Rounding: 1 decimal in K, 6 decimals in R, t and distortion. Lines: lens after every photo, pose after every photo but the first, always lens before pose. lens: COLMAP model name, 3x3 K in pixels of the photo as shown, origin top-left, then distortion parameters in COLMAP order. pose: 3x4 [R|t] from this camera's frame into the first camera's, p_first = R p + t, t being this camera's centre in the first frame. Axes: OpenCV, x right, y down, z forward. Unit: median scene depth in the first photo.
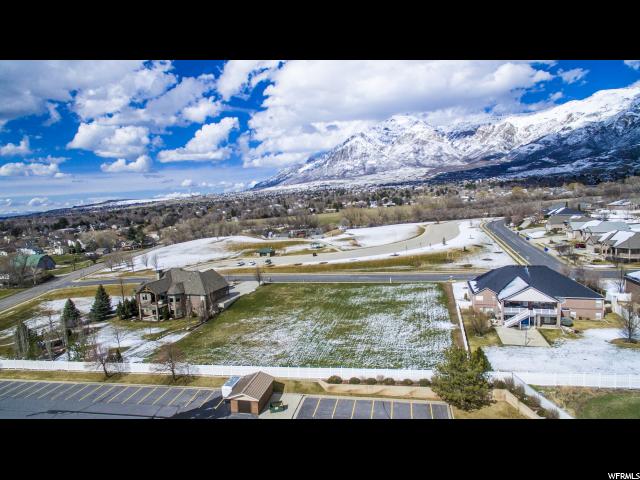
lens RADIAL K [[363.2, 0, 324.1], [0, 363.2, 241.2], [0, 0, 1]] dist [0.010205, -0.001002]
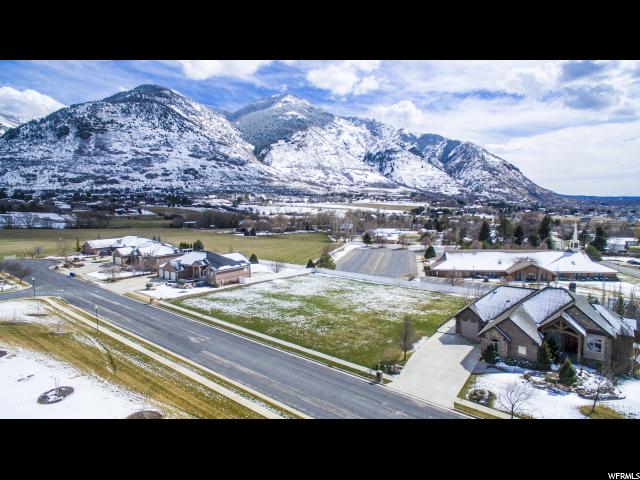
lens RADIAL K [[363.2, 0, 324.1], [0, 363.2, 241.2], [0, 0, 1]] dist [0.010205, -0.001002]
pose [[-0.927456, 0.023968, 0.373165, -0.321007], [0.095799, 0.979868, 0.175160, -0.138323], [-0.361454, 0.198202, -0.911080, 1.775813]]
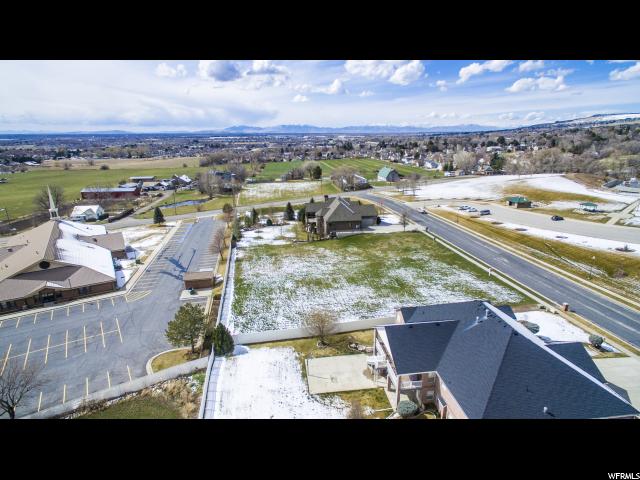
lens RADIAL K [[365.4, 0, 322.4], [0, 365.4, 237.2], [0, 0, 1]] dist [0.005621, 0.000525]
pose [[0.400751, 0.289899, -0.869113, 0.769527], [-0.101053, 0.956818, 0.272558, -0.141564], [0.910597, -0.021402, 0.412741, 0.471283]]
